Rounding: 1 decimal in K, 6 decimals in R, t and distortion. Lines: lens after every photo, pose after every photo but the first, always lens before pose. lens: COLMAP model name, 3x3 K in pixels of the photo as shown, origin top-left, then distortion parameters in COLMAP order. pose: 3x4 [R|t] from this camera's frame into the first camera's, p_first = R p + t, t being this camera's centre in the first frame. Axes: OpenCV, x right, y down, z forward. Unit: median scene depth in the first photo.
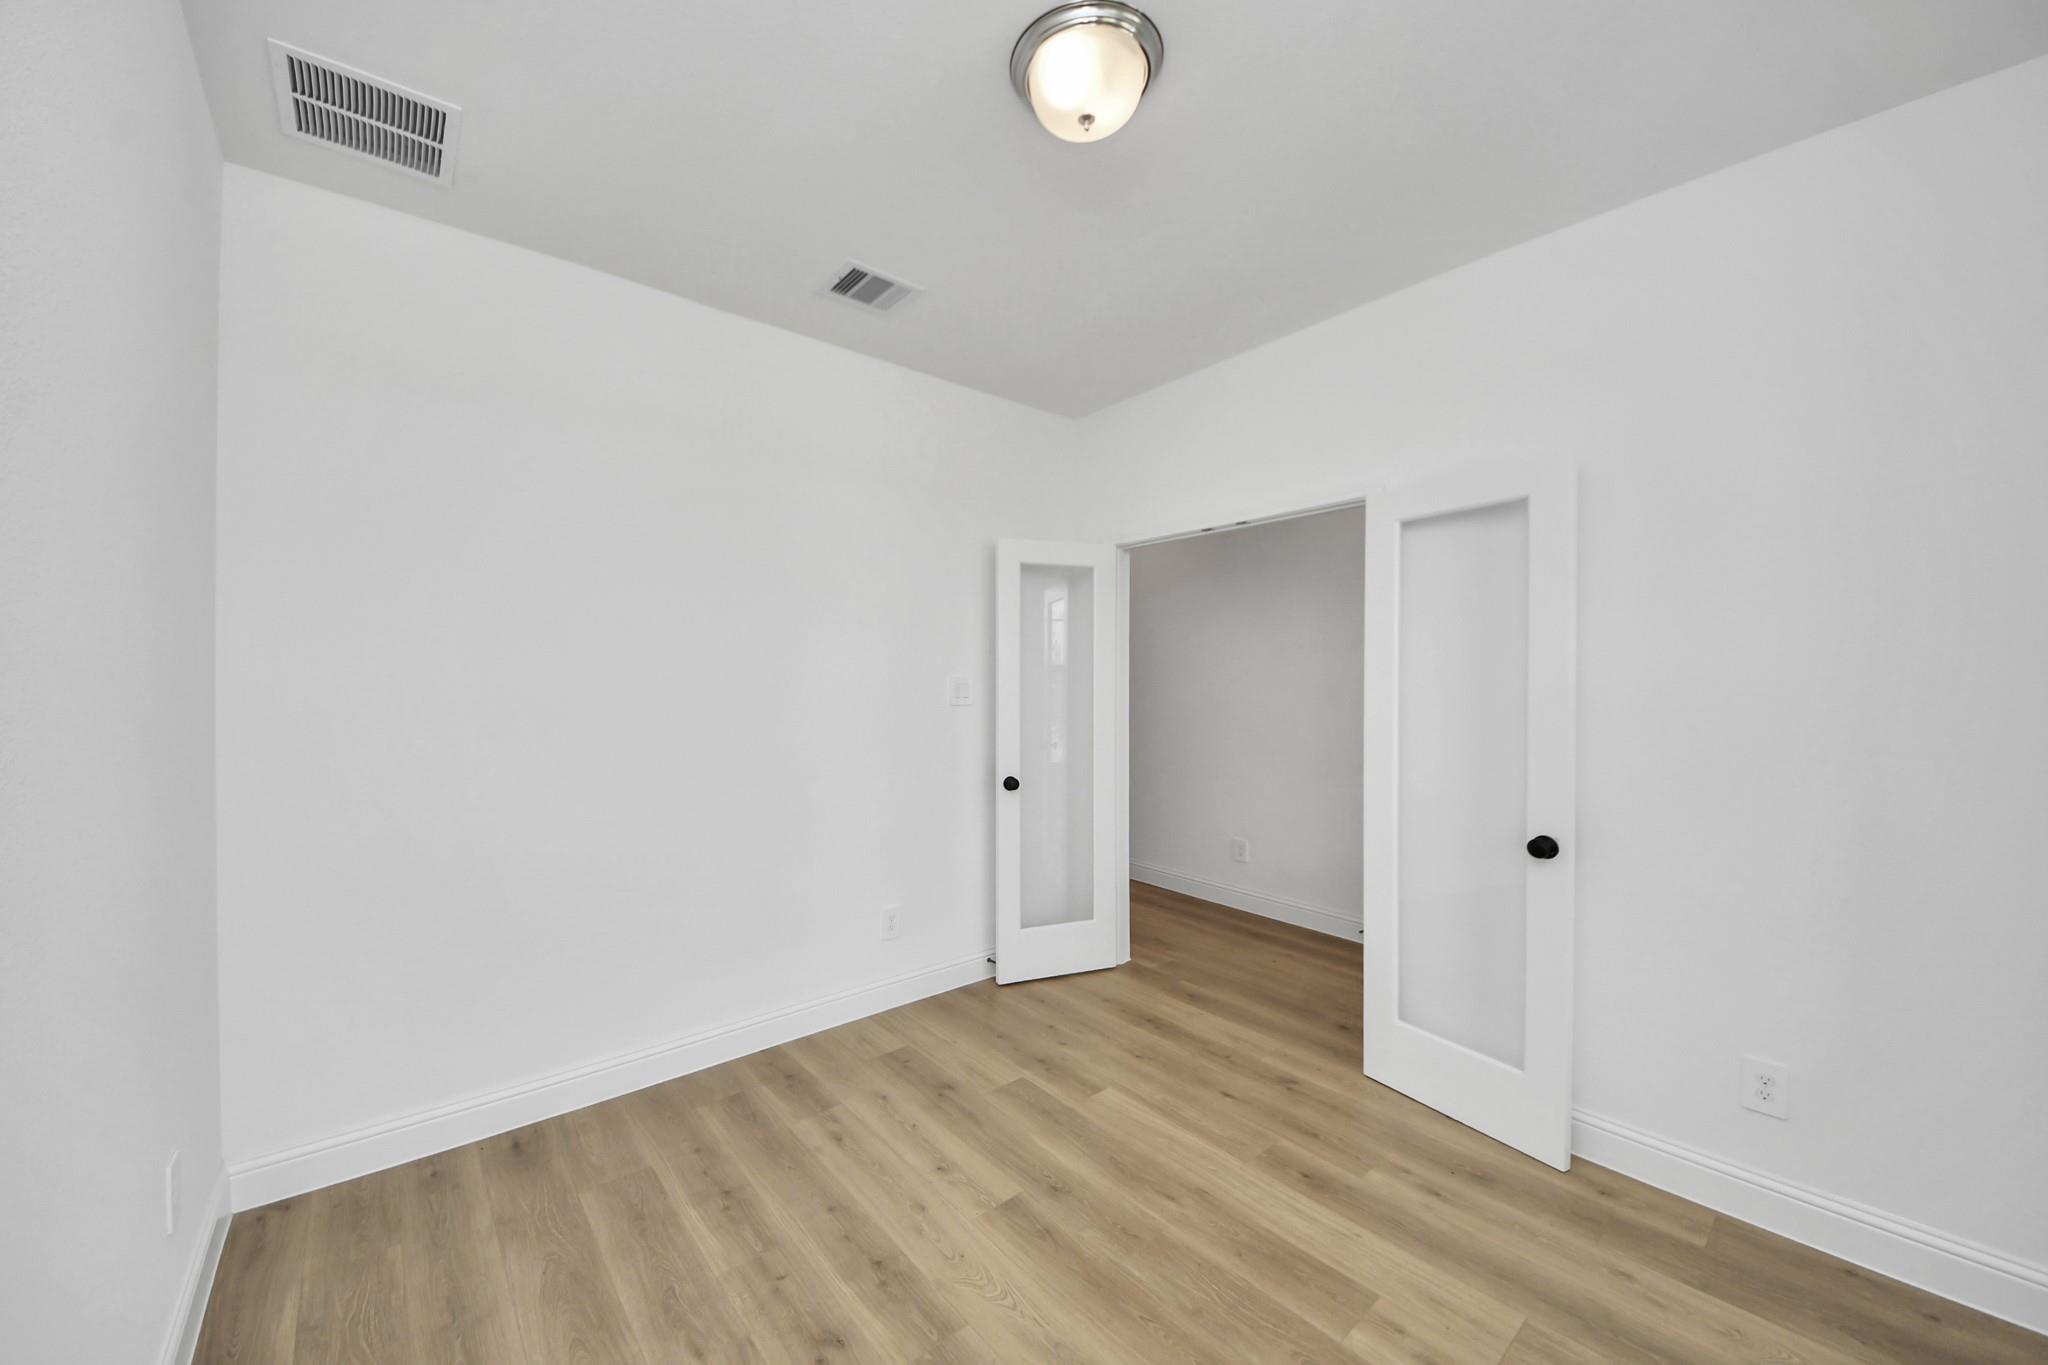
lens RADIAL K [[789.0, 0, 1016.2], [0, 789.0, 692.5], [0, 0, 1]] dist [0.002482, -0.001712]
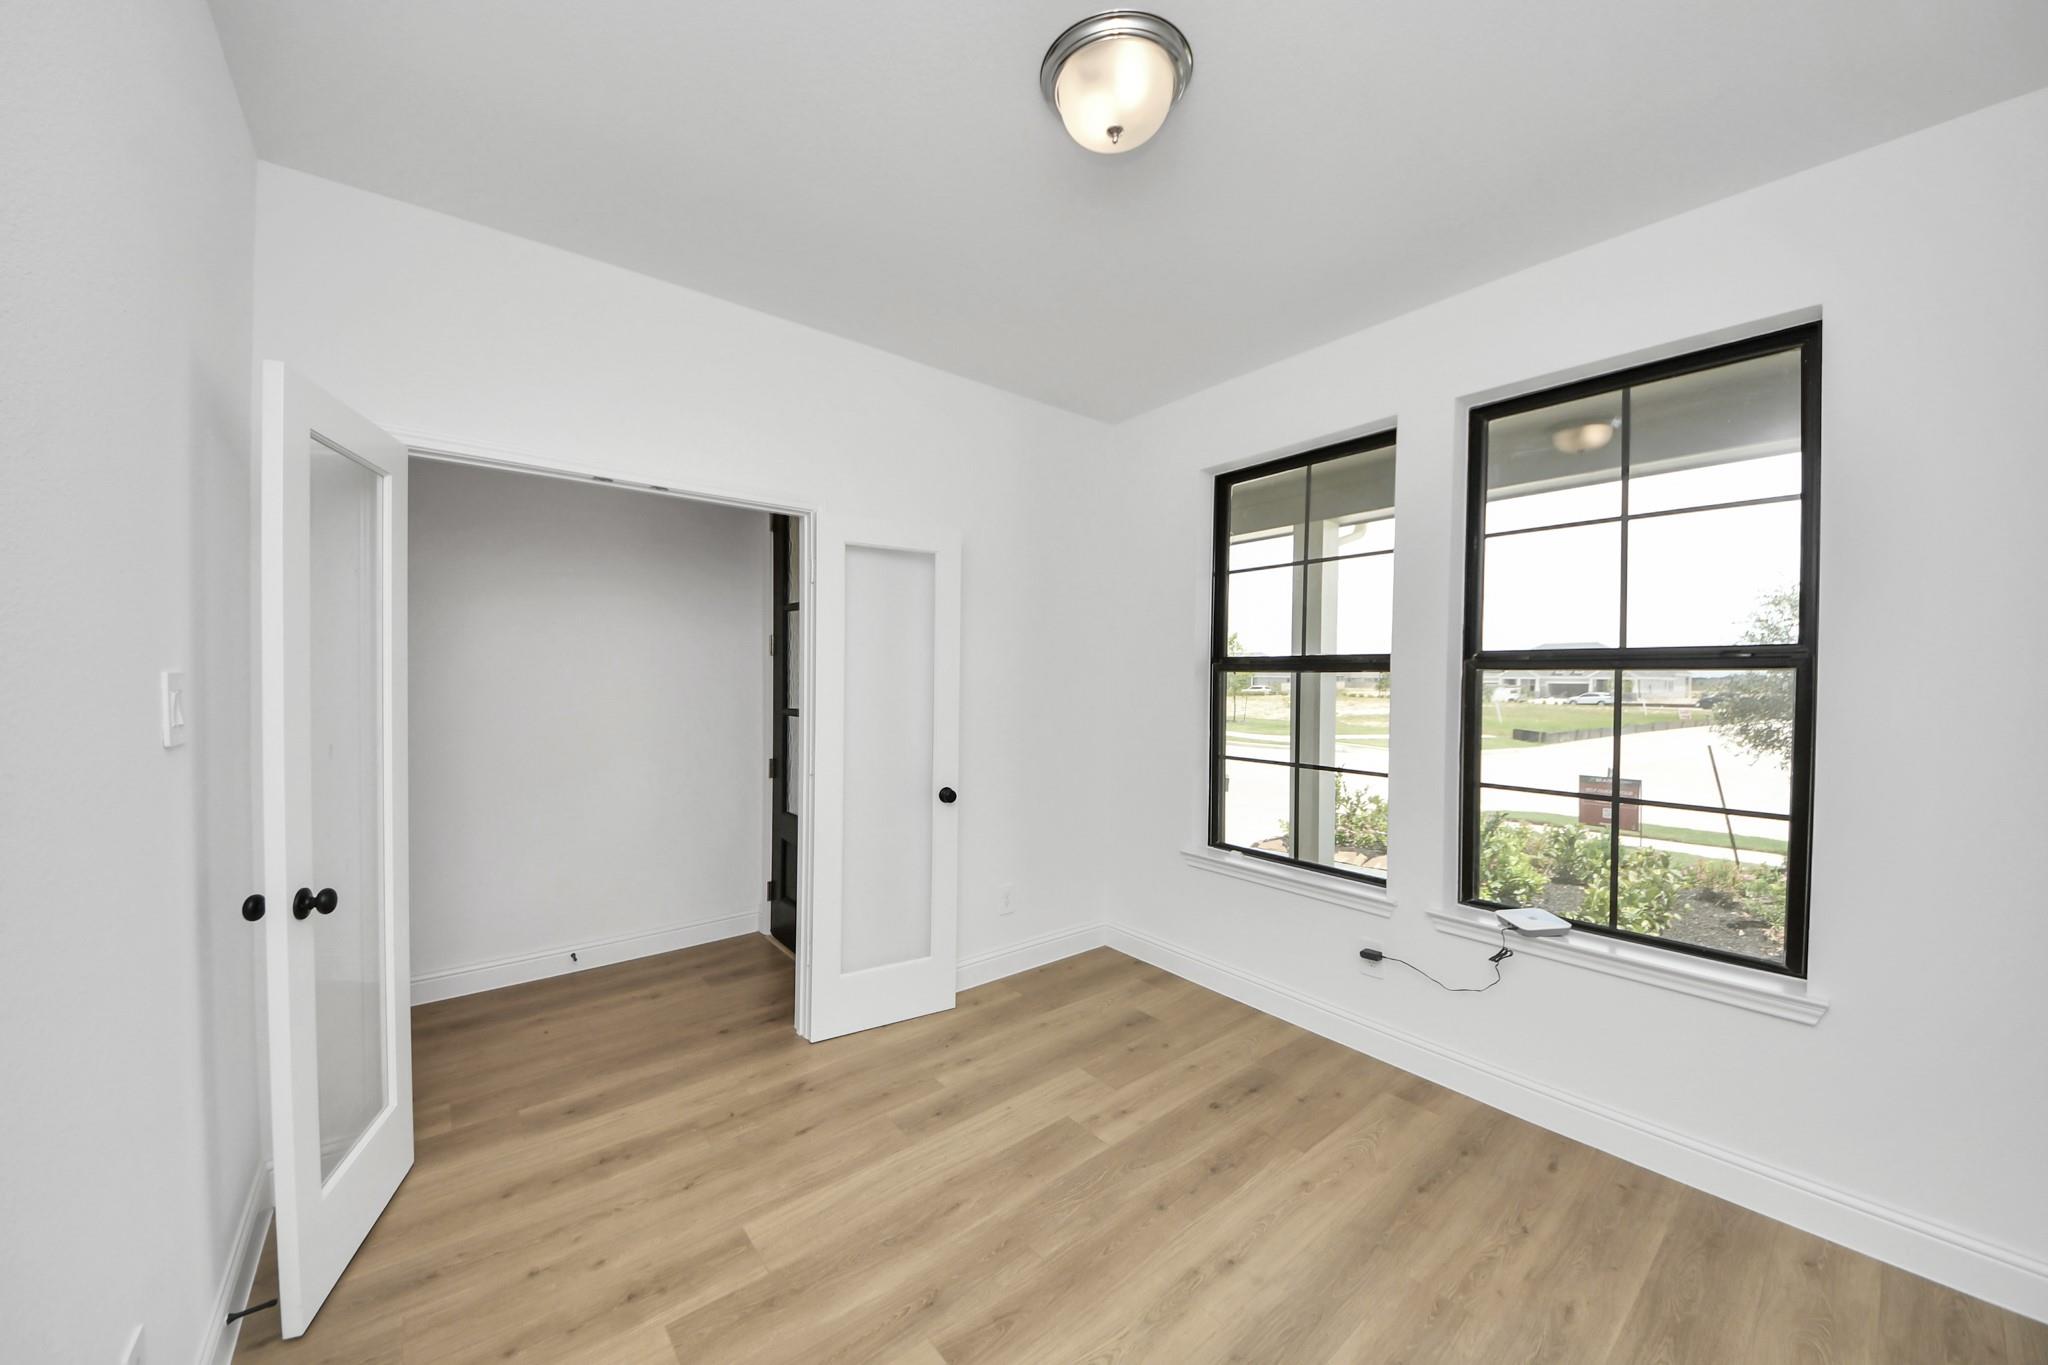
lens RADIAL K [[730.3, 0, 1020.3], [0, 730.3, 674.5], [0, 0, 1]] dist [0.003661, -0.001867]
pose [[-0.002926, -0.005468, 0.999981, -0.649867], [0.011552, 0.999918, 0.005502, -0.029114], [-0.999929, 0.011568, -0.002862, 0.824101]]
